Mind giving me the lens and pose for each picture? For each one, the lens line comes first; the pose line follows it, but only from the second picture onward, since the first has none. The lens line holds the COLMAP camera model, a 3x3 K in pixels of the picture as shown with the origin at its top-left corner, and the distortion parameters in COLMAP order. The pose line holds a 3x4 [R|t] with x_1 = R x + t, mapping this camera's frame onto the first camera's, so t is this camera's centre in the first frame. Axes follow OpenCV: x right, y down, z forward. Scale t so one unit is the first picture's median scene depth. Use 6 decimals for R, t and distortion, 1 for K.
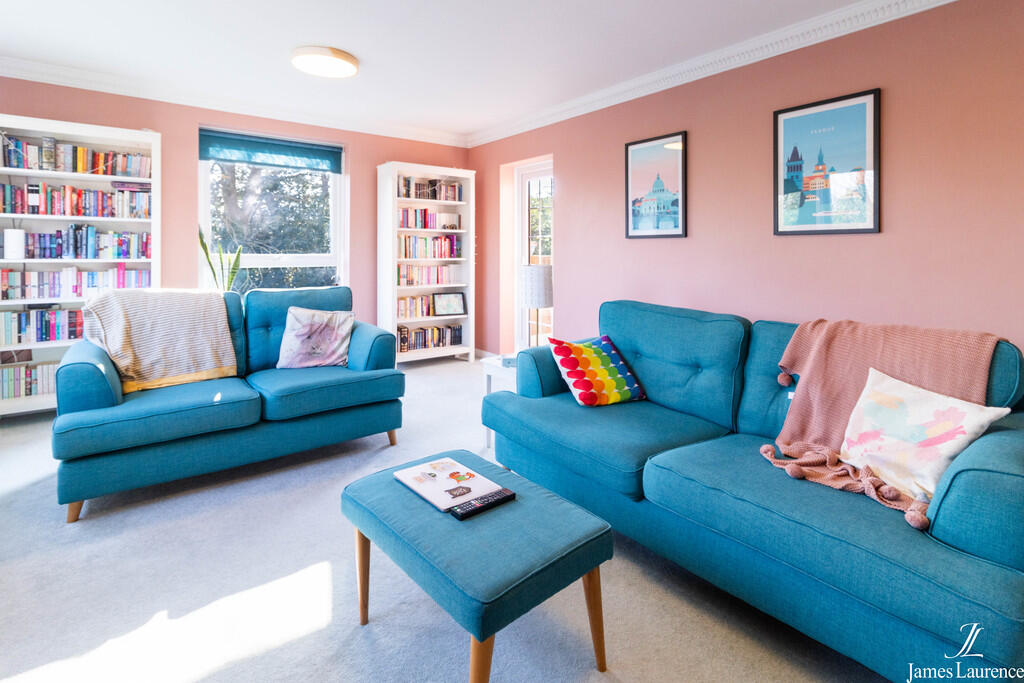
lens RADIAL K [[499.2, 0, 507.0], [0, 499.2, 322.0], [0, 0, 1]] dist [0.003116, 0.000362]
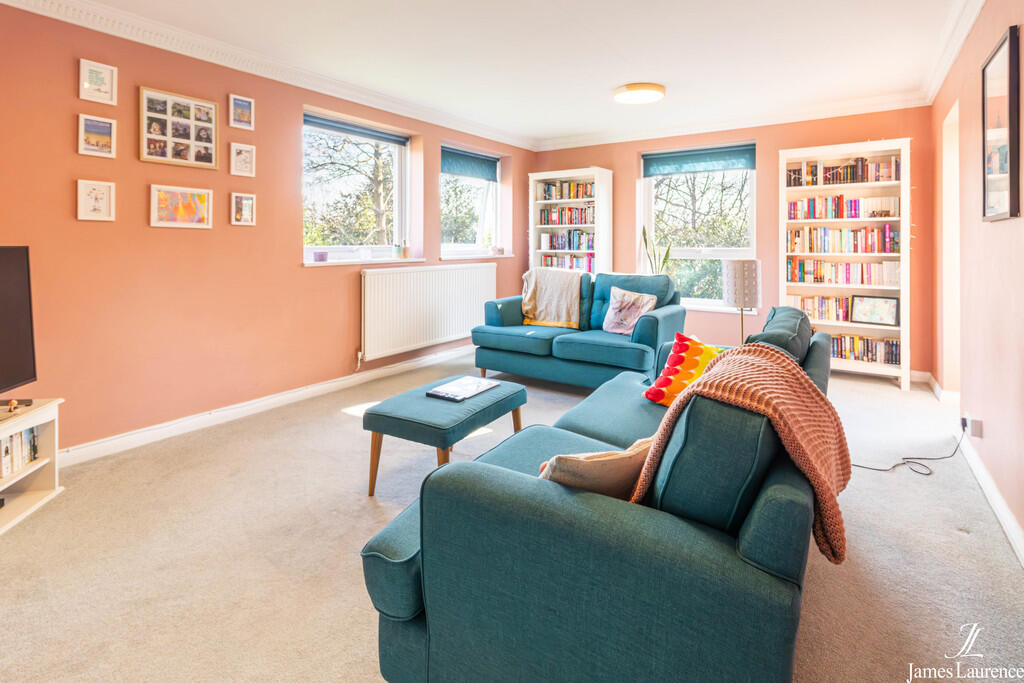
lens RADIAL K [[498.2, 0, 528.7], [0, 498.2, 347.1], [0, 0, 1]] dist [-0.002370, -0.000128]
pose [[0.327974, 0.185479, -0.926299, 0.724135], [-0.131122, 0.979983, 0.149802, -0.039198], [0.935543, 0.072327, 0.345730, 0.312413]]
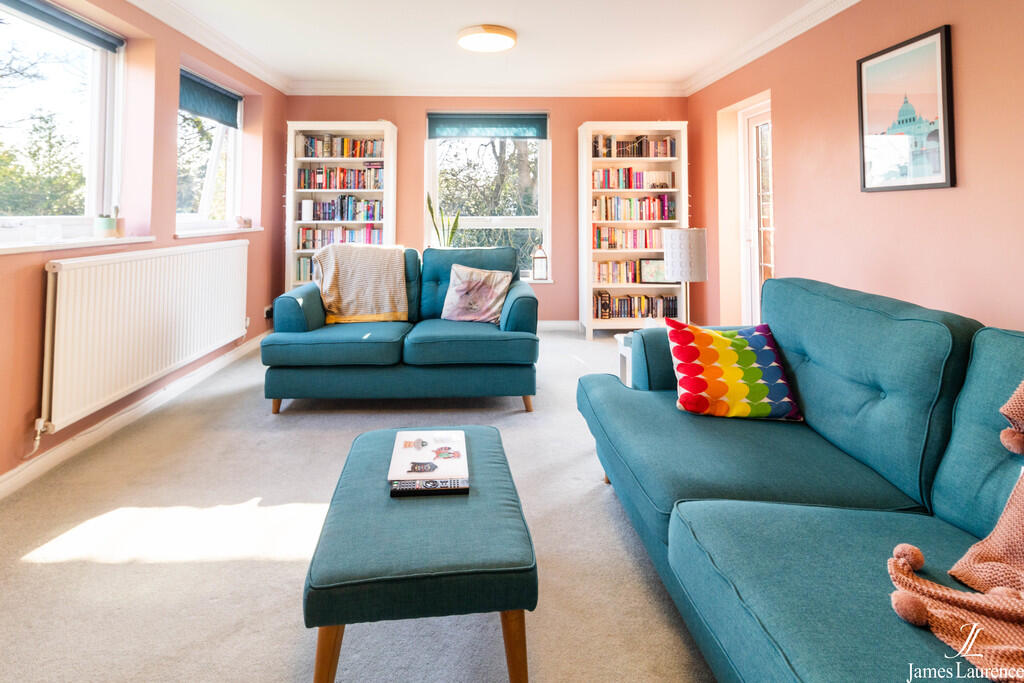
lens RADIAL K [[504.2, 0, 489.3], [0, 504.2, 259.9], [0, 0, 1]] dist [0.001222, 0.000182]
pose [[0.811755, 0.045601, -0.582216, 0.257947], [-0.074777, 0.996857, -0.026181, -0.015315], [0.579192, 0.064789, 0.812613, 0.135103]]
